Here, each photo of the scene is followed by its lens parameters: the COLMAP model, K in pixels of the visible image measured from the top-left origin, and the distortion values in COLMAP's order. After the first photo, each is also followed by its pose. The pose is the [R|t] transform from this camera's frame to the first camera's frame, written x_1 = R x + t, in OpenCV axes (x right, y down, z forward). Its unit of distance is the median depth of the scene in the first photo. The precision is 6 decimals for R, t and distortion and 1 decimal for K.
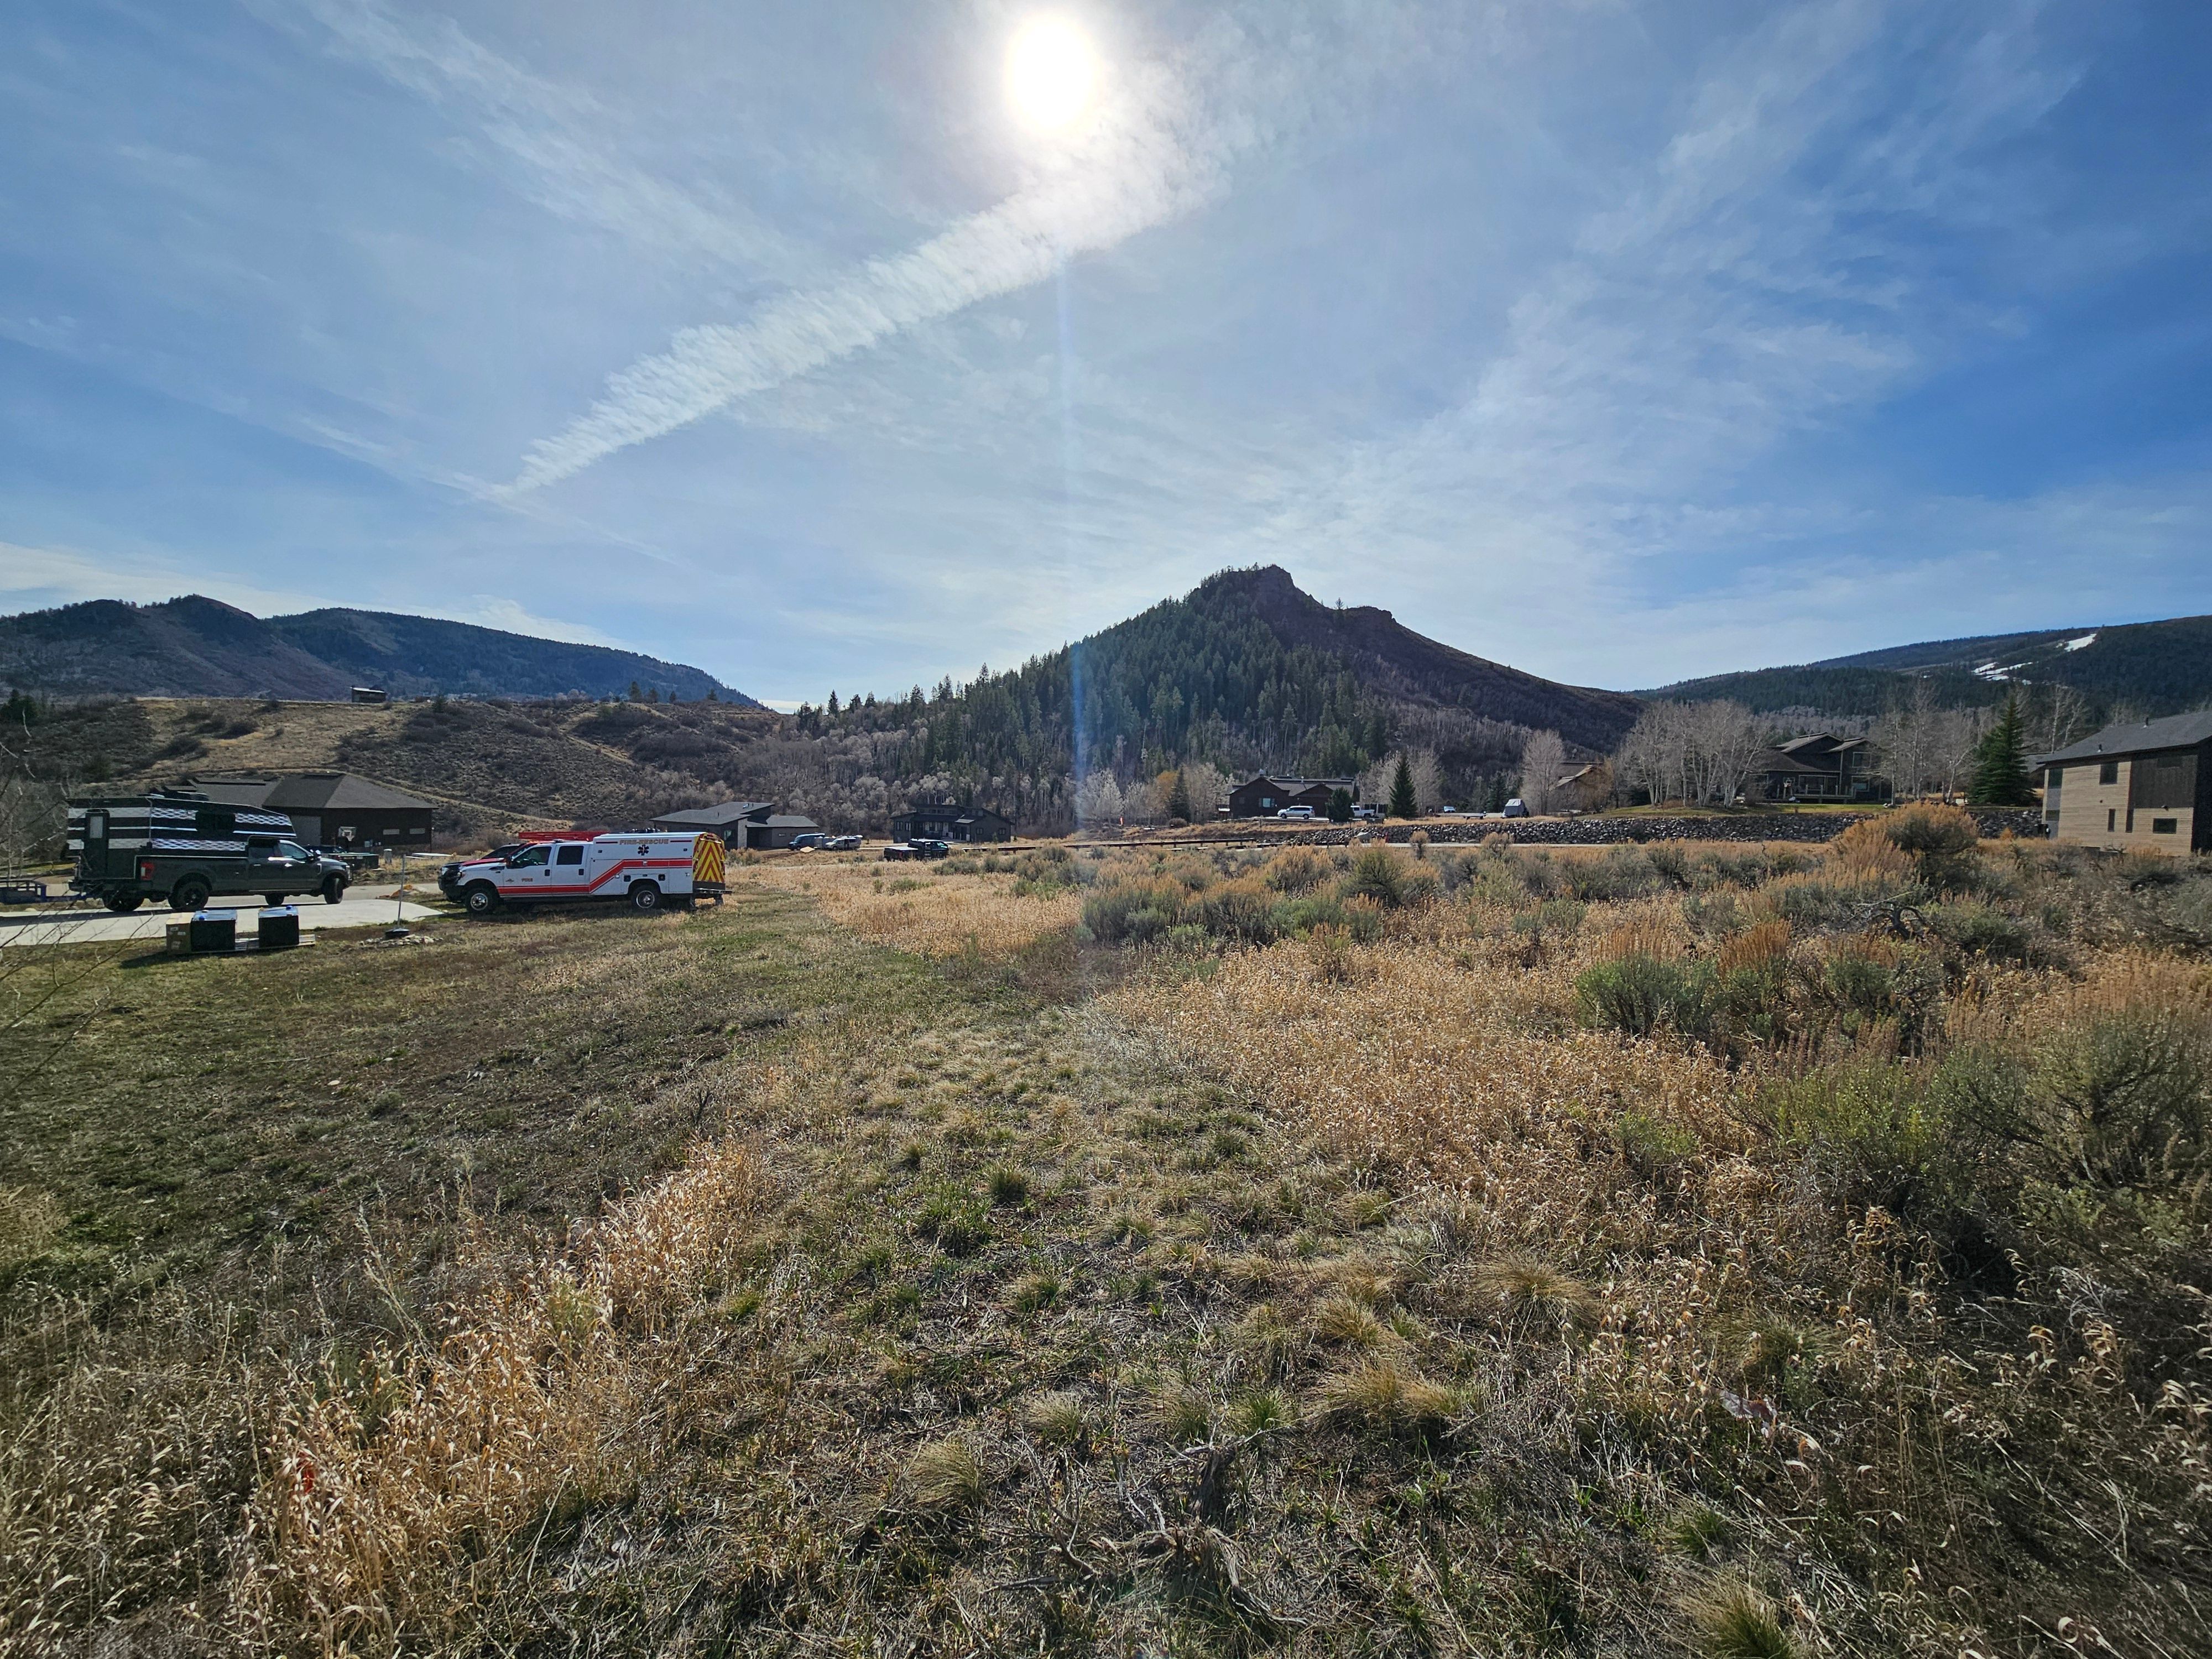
lens RADIAL K [[906.4, 0, 1100.9], [0, 906.4, 828.0], [0, 0, 1]] dist [-0.004022, 0.000670]
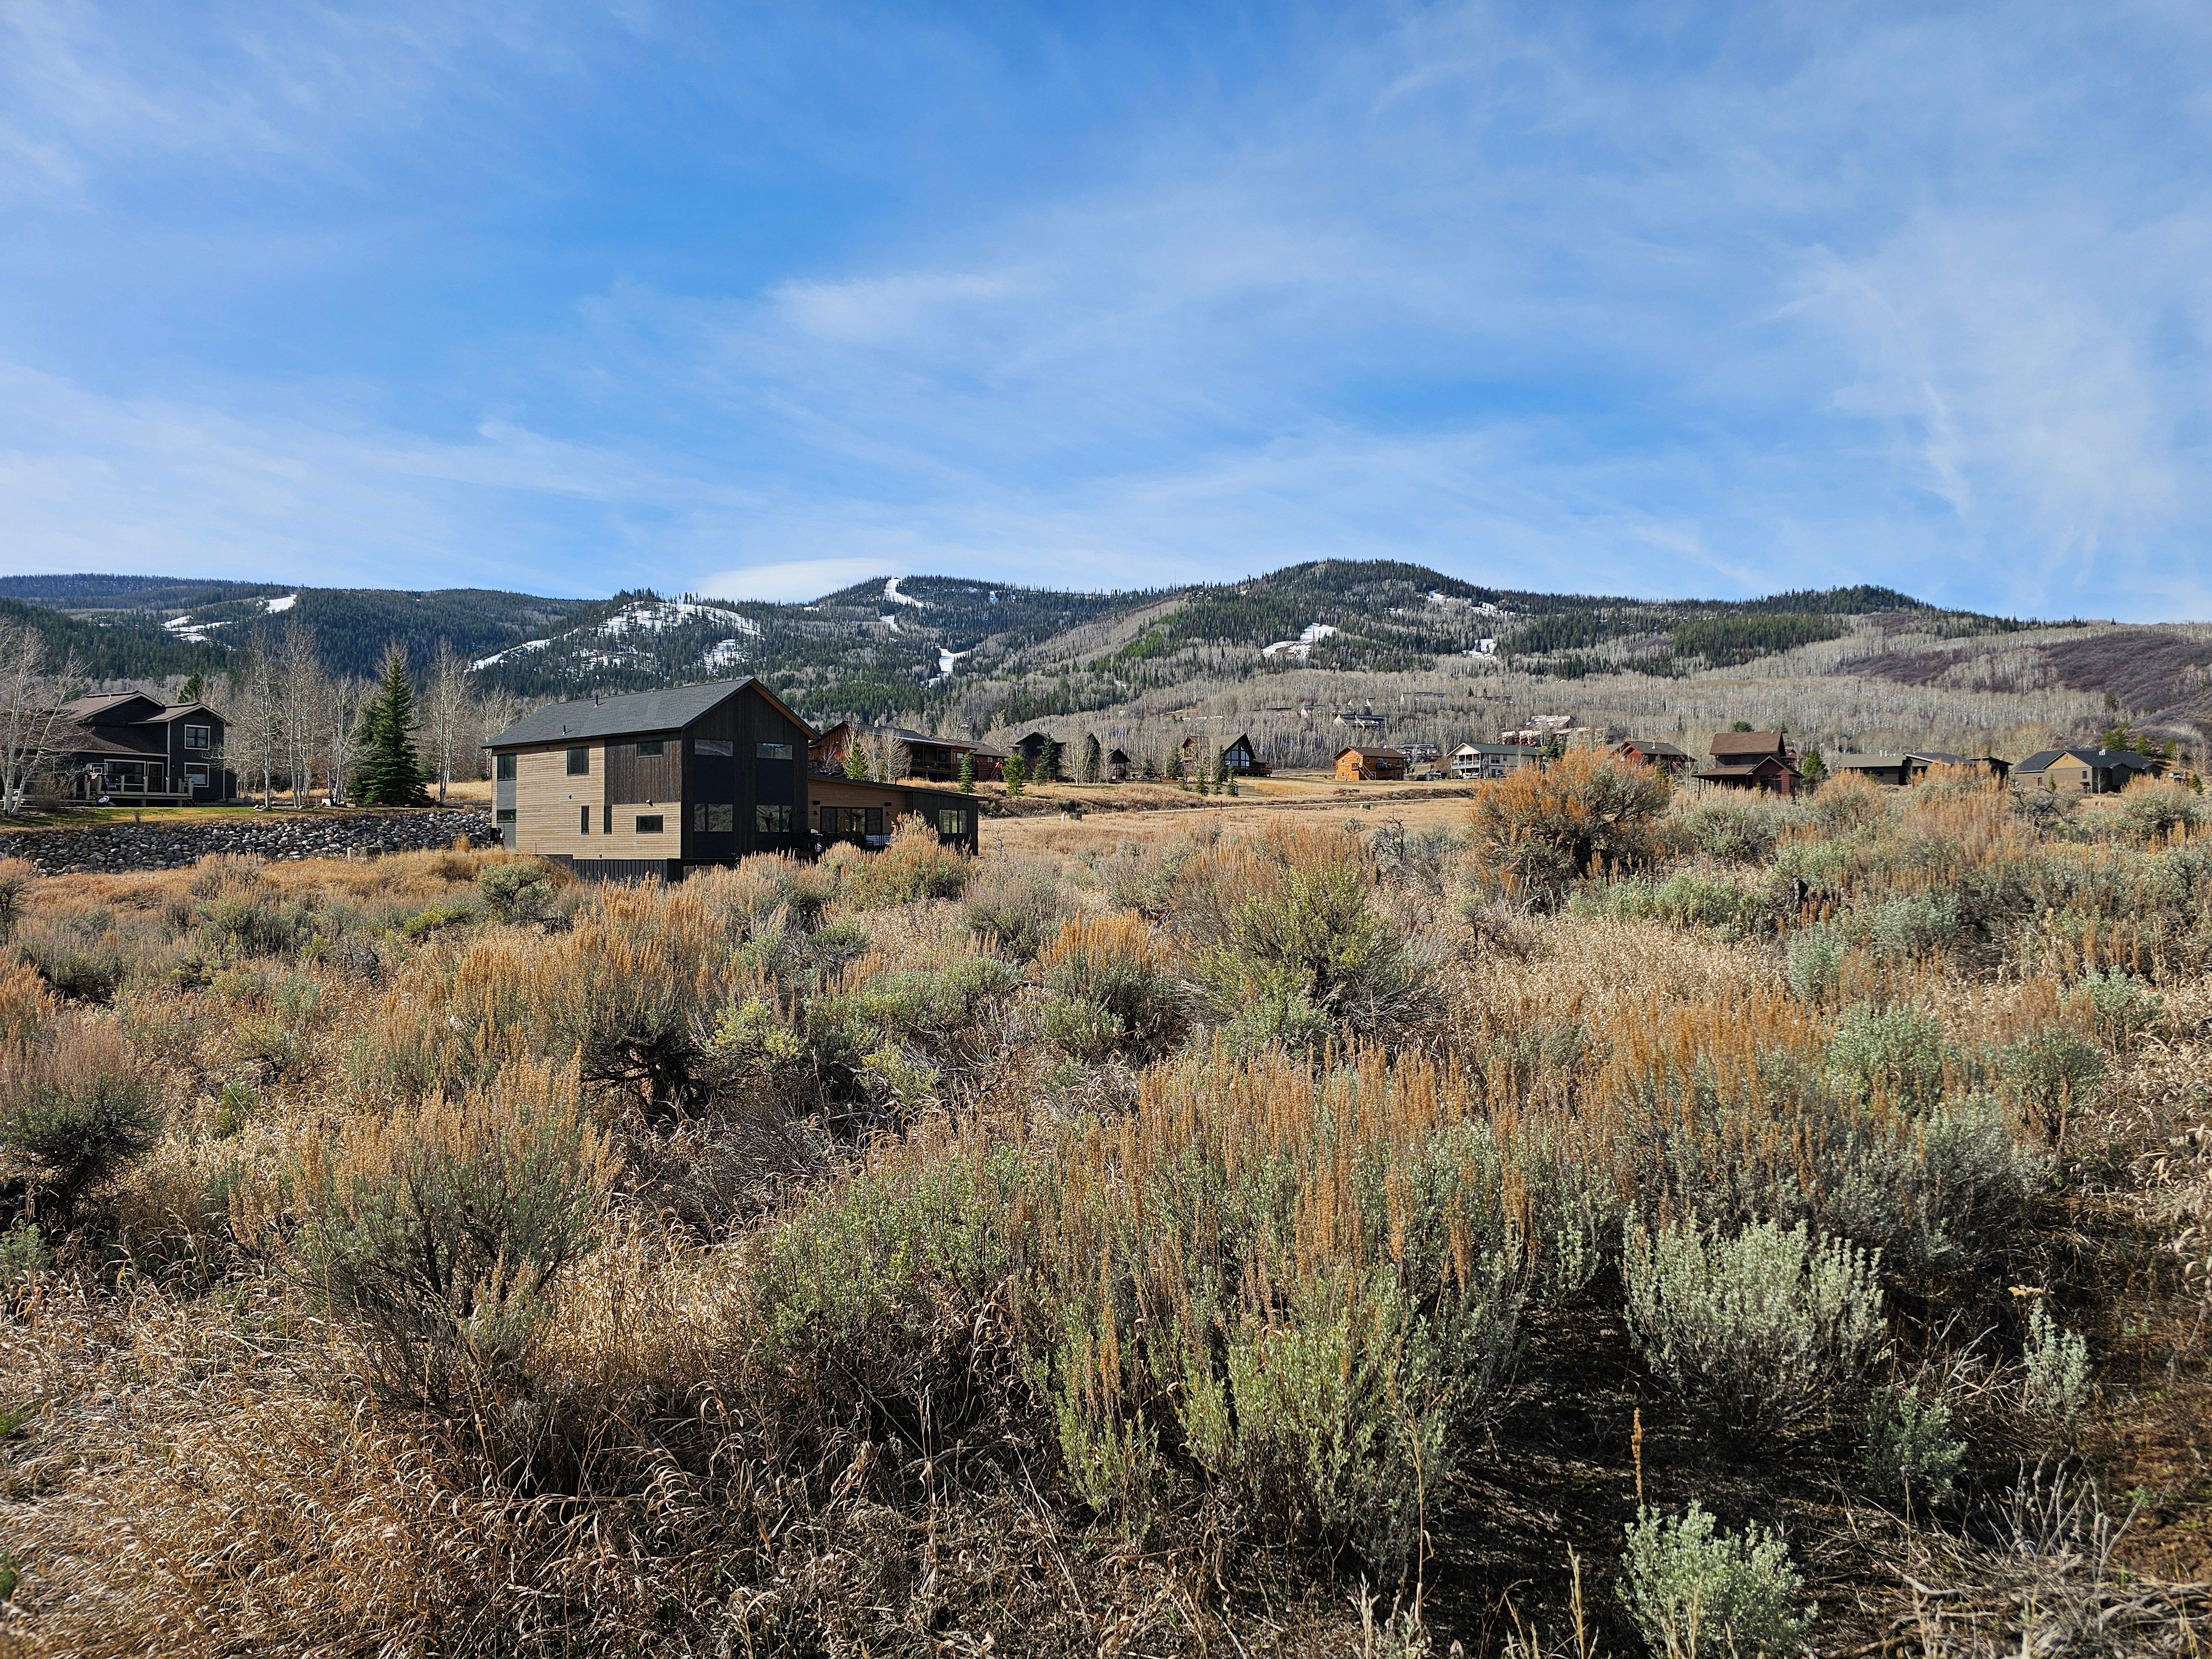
lens RADIAL K [[1473.0, 0, 1131.8], [0, 1473.0, 815.9], [0, 0, 1]] dist [0.066505, -0.063569]
pose [[0.221887, -0.012791, 0.974988, -0.050135], [0.039811, 0.999199, 0.004049, 0.001433], [-0.974259, 0.037916, 0.222219, 0.180704]]
